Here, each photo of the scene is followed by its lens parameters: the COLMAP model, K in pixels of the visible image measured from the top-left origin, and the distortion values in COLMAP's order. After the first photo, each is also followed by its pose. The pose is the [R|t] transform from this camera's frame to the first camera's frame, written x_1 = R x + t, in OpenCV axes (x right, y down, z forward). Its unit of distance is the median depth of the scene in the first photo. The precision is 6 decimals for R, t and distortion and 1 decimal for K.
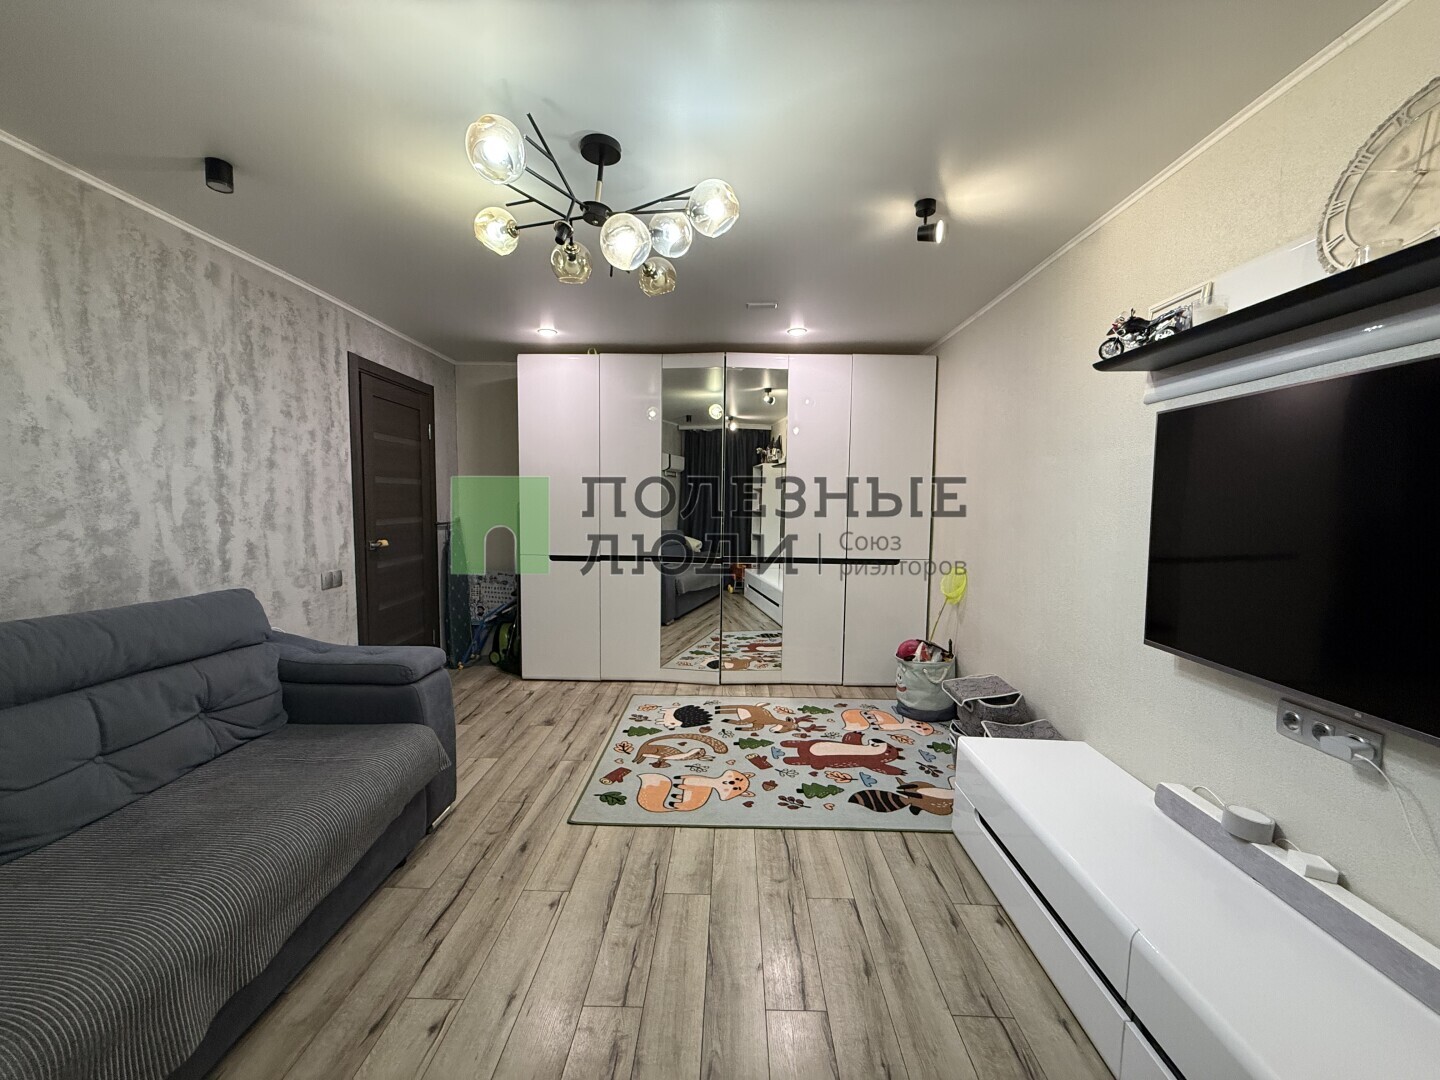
lens RADIAL K [[572.4, 0, 716.3], [0, 572.4, 543.7], [0, 0, 1]] dist [0.000003, -0.000082]
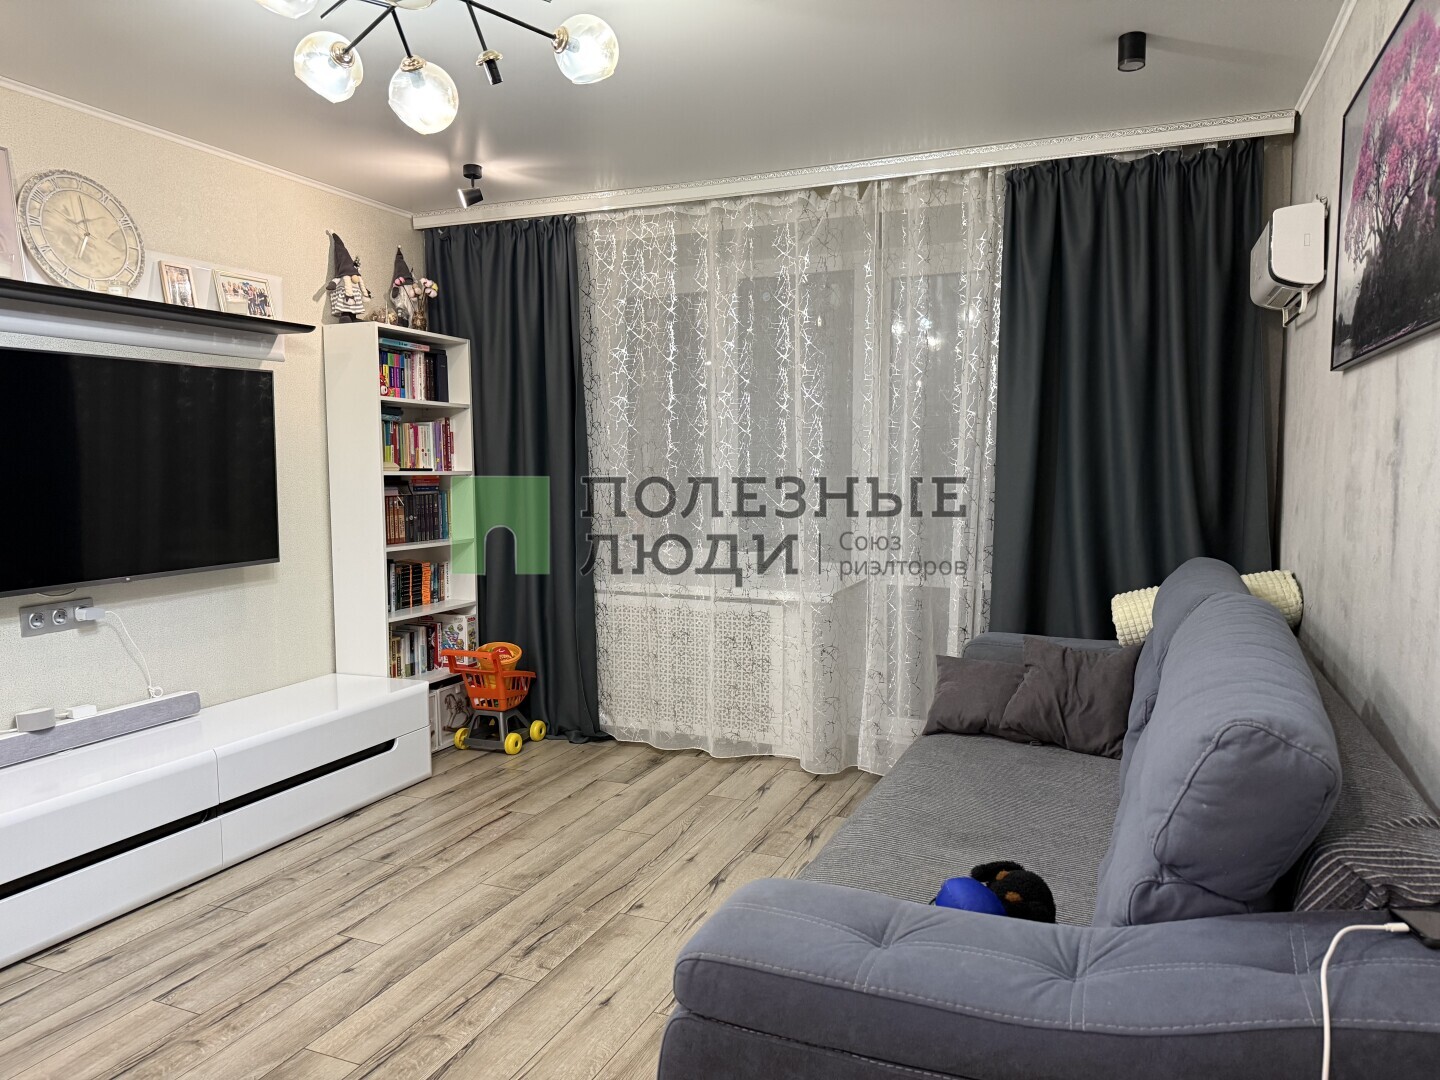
lens RADIAL K [[1005.2, 0, 730.1], [0, 1005.2, 542.6], [0, 0, 1]] dist [0.045074, -0.053642]
pose [[-0.935472, -0.035642, 0.351598, -0.802212], [0.023232, 0.986547, 0.161821, -0.121634], [-0.352636, 0.159548, -0.922059, 1.704225]]
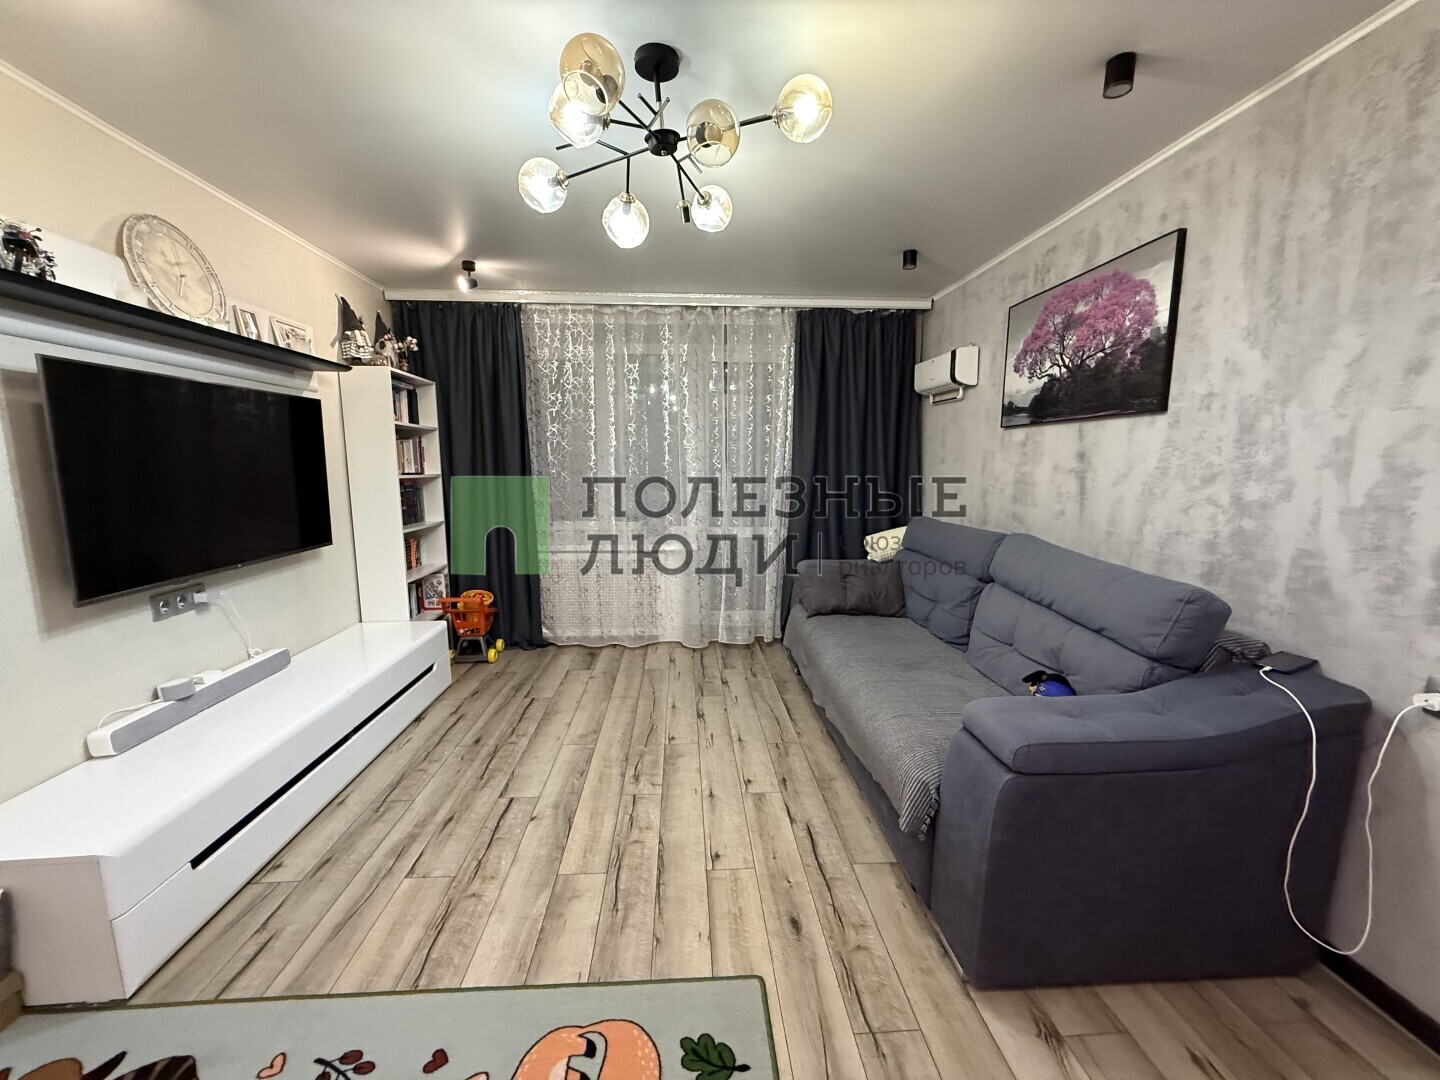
lens RADIAL K [[572.4, 0, 717.4], [0, 572.4, 541.4], [0, 0, 1]] dist [0.000003, -0.000082]
pose [[-0.995815, 0.003086, -0.091338, -0.179756], [-0.016860, 0.976071, 0.216799, -0.132745], [0.089821, 0.217432, -0.971934, 1.732950]]
